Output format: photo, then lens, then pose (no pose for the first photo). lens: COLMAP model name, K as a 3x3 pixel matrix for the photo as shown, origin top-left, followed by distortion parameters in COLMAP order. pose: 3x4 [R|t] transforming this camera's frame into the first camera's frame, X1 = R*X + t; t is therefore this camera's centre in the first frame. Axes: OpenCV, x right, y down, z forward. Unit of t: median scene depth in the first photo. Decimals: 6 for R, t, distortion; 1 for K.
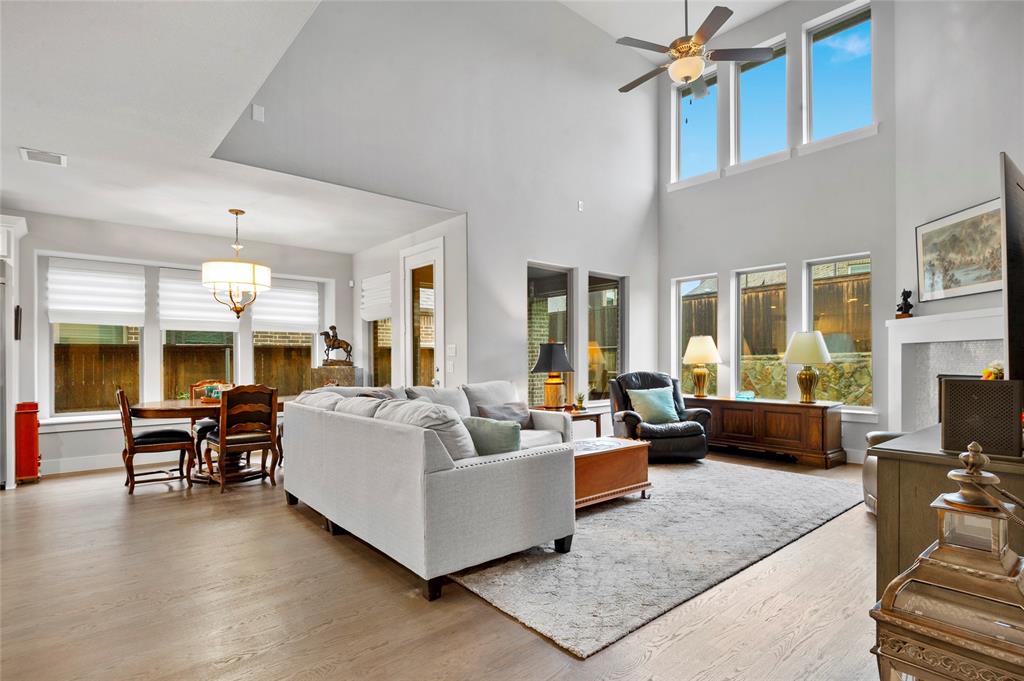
lens RADIAL K [[519.8, 0, 530.4], [0, 519.8, 362.0], [0, 0, 1]] dist [0.023955, -0.018379]
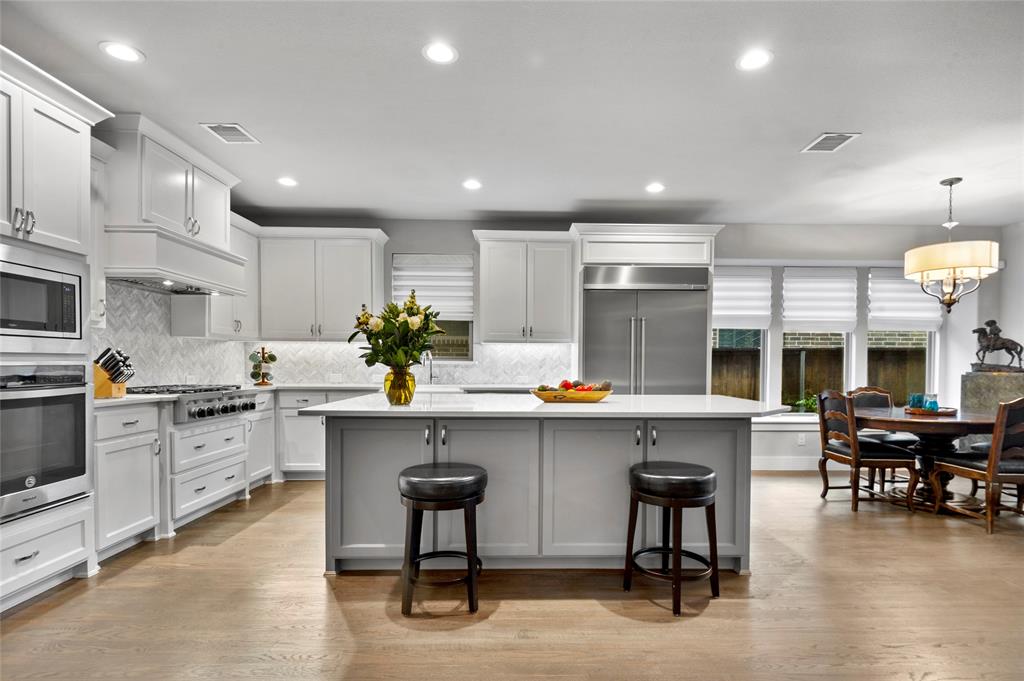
lens RADIAL K [[519.8, 0, 530.4], [0, 519.8, 362.0], [0, 0, 1]] dist [0.023955, -0.018379]
pose [[0.763443, 0.005034, -0.645855, -0.523416], [-0.010401, 0.999936, -0.004501, 0.003755], [0.645791, 0.010154, 0.763447, -0.040220]]
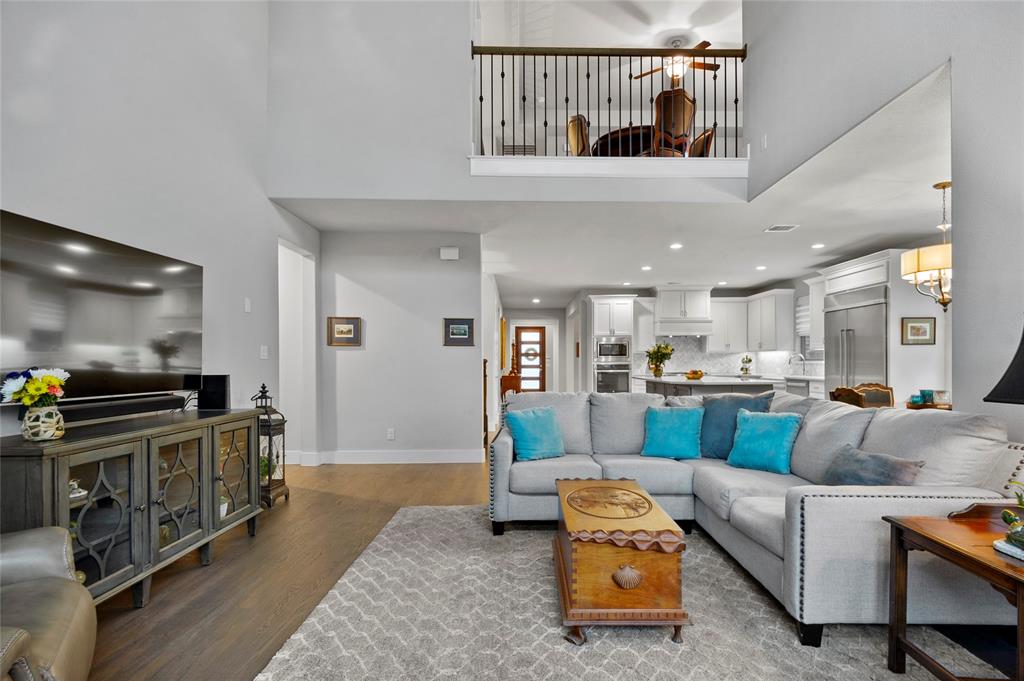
lens RADIAL K [[519.8, 0, 530.4], [0, 519.8, 362.0], [0, 0, 1]] dist [0.023955, -0.018379]
pose [[-0.650362, 0.004860, -0.759609, 0.519243], [0.004608, 0.999986, 0.002452, -0.006730], [0.759610, -0.001905, -0.650376, 1.041277]]
